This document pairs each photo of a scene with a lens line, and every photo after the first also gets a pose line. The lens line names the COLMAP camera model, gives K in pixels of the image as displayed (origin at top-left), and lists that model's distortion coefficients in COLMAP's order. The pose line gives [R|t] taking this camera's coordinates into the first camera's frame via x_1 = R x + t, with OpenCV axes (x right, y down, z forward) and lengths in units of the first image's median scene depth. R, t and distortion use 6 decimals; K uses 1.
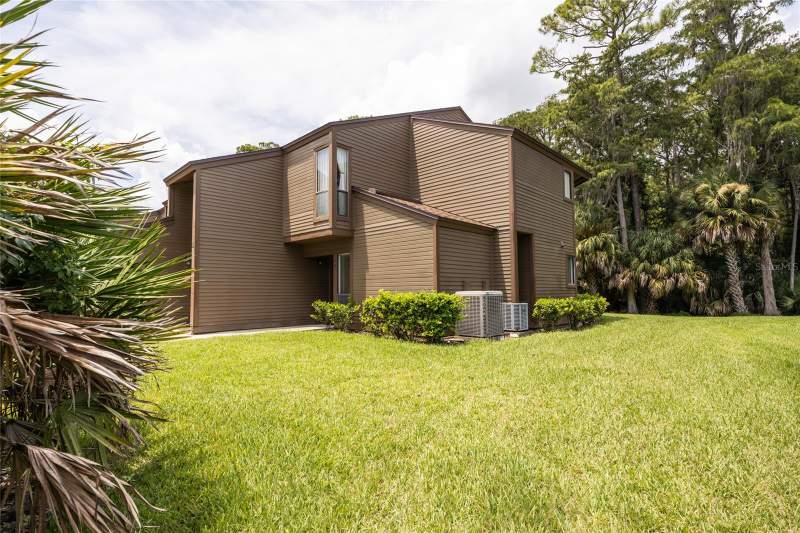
lens RADIAL K [[398.9, 0, 400.0], [0, 398.9, 266.5], [0, 0, 1]] dist [0.009932, -0.001705]
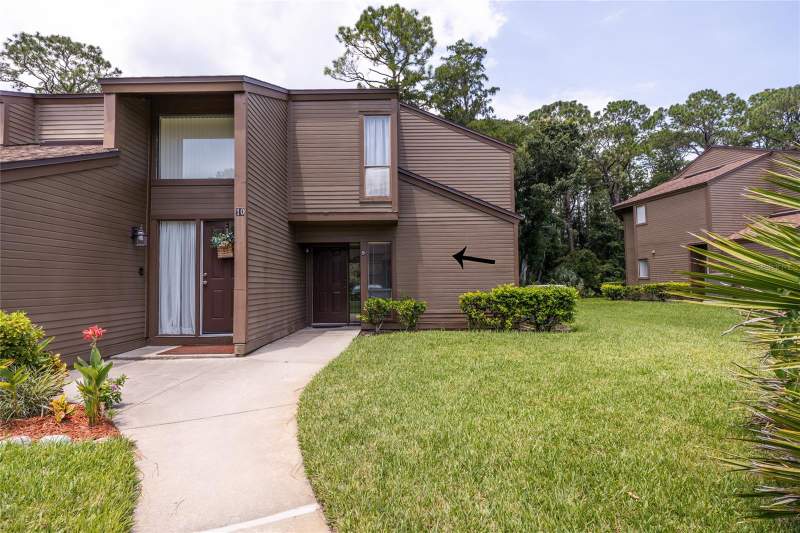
lens RADIAL K [[398.9, 0, 400.0], [0, 398.9, 266.5], [0, 0, 1]] dist [0.009932, -0.001705]
pose [[0.716637, 0.024587, 0.697012, -0.670030], [-0.031403, 0.999502, -0.002971, 0.019078], [-0.696739, -0.019760, 0.717053, 0.341817]]
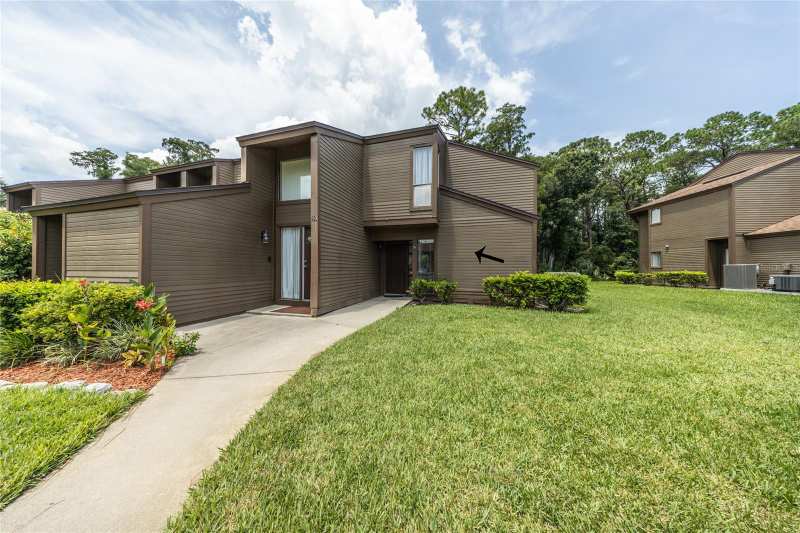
lens RADIAL K [[232.4, 0, 400.0], [0, 232.4, 266.5], [0, 0, 1]] dist [-0.000836, 0.000240]
pose [[0.881871, 0.009266, 0.471399, -0.517270], [-0.036084, 0.998201, 0.047883, 0.016849], [-0.470107, -0.059237, 0.880619, 0.394562]]
